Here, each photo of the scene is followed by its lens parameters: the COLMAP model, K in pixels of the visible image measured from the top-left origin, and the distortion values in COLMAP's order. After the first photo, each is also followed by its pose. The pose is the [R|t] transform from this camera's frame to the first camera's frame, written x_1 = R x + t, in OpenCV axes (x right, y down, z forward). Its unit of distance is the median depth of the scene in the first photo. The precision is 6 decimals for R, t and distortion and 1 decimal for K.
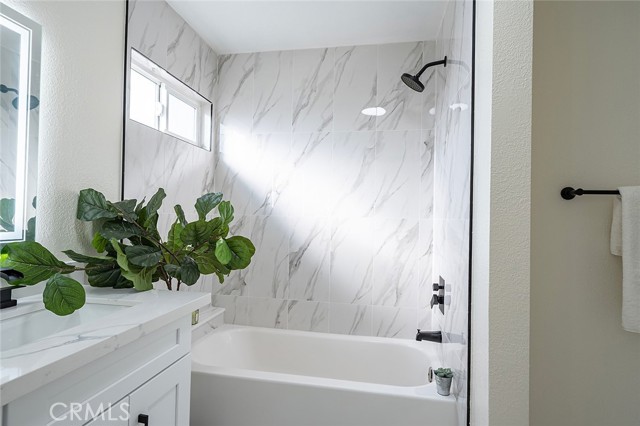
lens RADIAL K [[341.1, 0, 319.7], [0, 341.1, 213.0], [0, 0, 1]] dist [0.005027, 0.002253]
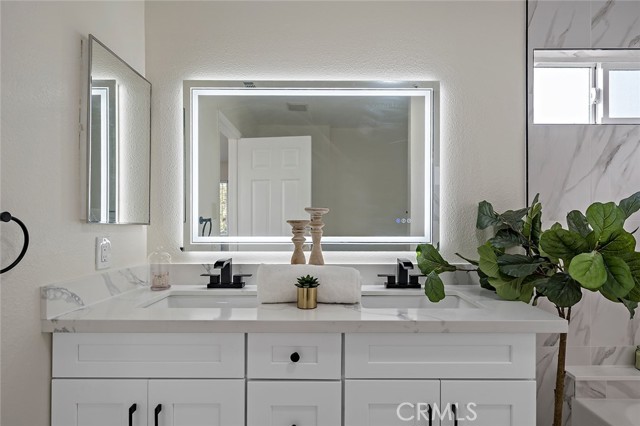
lens RADIAL K [[341.1, 0, 318.4], [0, 341.1, 223.3], [0, 0, 1]] dist [0.005027, 0.002253]
pose [[0.164845, -0.014043, -0.986219, 0.347812], [0.017967, 0.999775, -0.011233, 0.006333], [0.986156, -0.015868, 0.165061, 0.277339]]
